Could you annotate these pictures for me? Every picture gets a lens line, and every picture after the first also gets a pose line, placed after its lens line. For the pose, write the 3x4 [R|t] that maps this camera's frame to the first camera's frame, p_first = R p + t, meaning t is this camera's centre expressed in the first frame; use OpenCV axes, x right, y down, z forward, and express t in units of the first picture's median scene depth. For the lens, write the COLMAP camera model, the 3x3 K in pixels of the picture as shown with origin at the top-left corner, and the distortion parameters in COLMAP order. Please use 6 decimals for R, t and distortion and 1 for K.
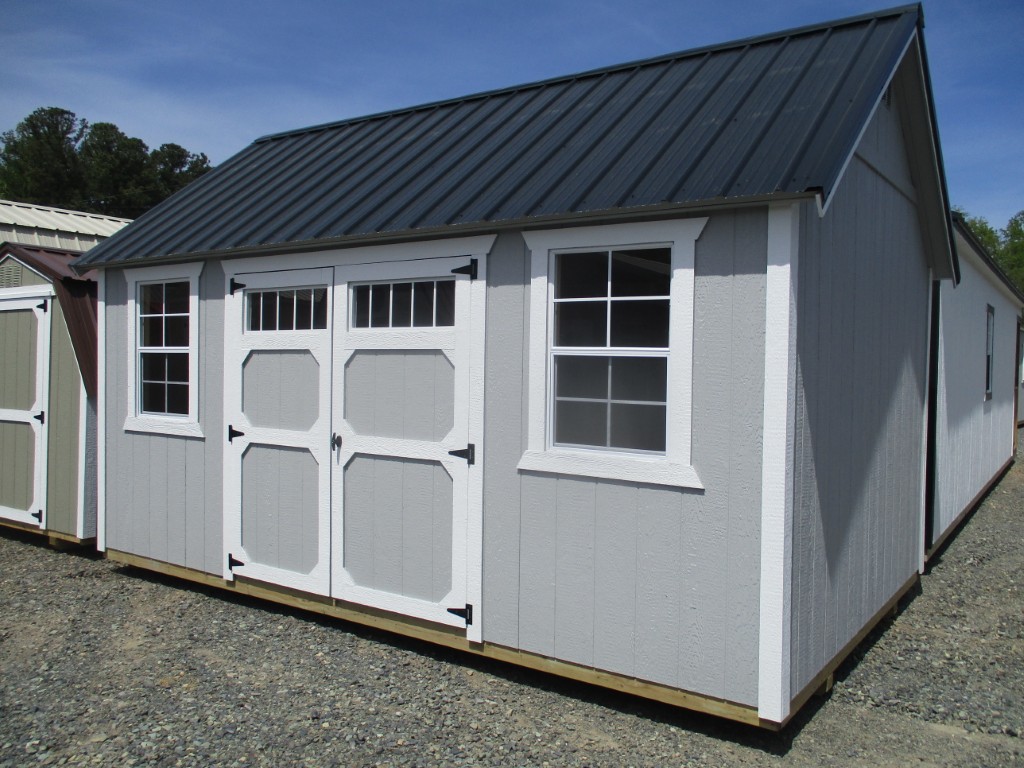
lens RADIAL K [[861.0, 0, 522.0], [0, 861.0, 373.6], [0, 0, 1]] dist [-0.019690, 0.008185]
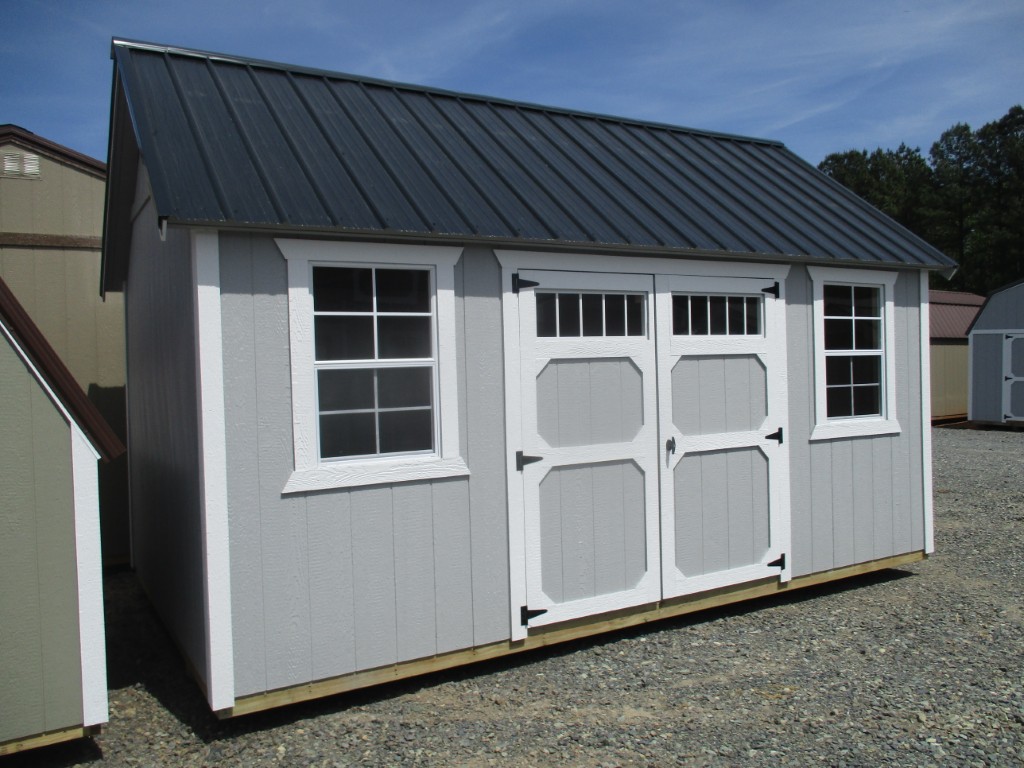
lens RADIAL K [[861.0, 0, 522.0], [0, 861.0, 373.6], [0, 0, 1]] dist [-0.019690, 0.008185]
pose [[0.409324, -0.022476, 0.912112, -1.221269], [0.053231, 0.998582, 0.000719, -0.016439], [-0.910835, 0.048259, 0.409940, 0.731905]]
